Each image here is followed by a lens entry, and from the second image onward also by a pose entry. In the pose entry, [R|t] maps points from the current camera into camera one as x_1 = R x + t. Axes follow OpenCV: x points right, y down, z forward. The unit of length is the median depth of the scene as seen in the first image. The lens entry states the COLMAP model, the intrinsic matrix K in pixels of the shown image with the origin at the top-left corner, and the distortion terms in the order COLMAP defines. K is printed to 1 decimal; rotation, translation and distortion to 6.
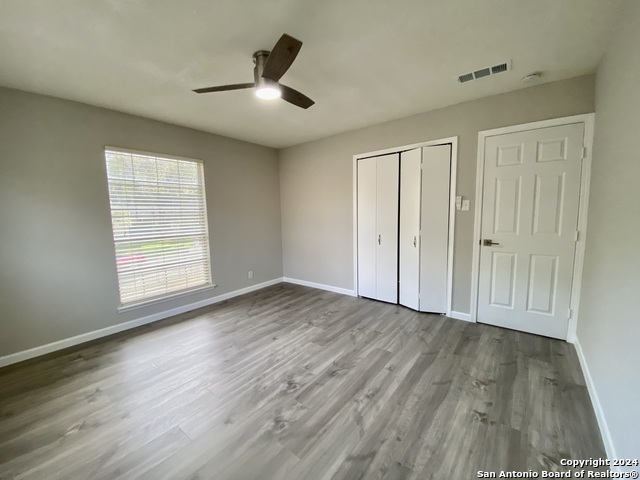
lens RADIAL K [[258.8, 0, 318.3], [0, 258.8, 238.2], [0, 0, 1]] dist [0.048026, -0.035976]
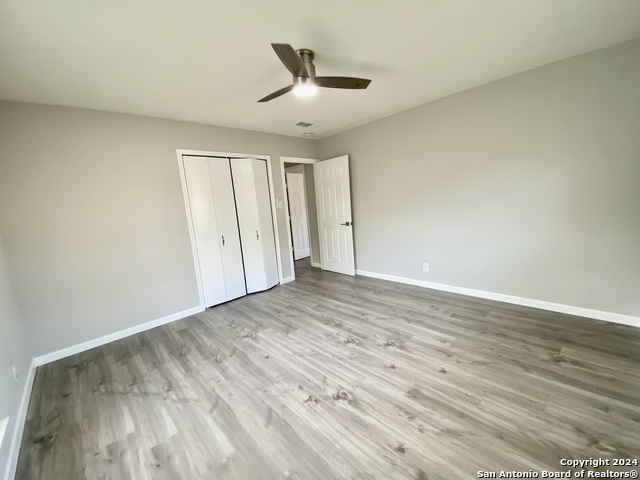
lens RADIAL K [[258.8, 0, 318.3], [0, 258.8, 238.2], [0, 0, 1]] dist [0.048026, -0.035976]
pose [[0.147282, -0.124239, 0.981261, -0.901530], [0.185665, 0.977917, 0.095948, -0.041299], [-0.971513, 0.168054, 0.167096, 0.613246]]
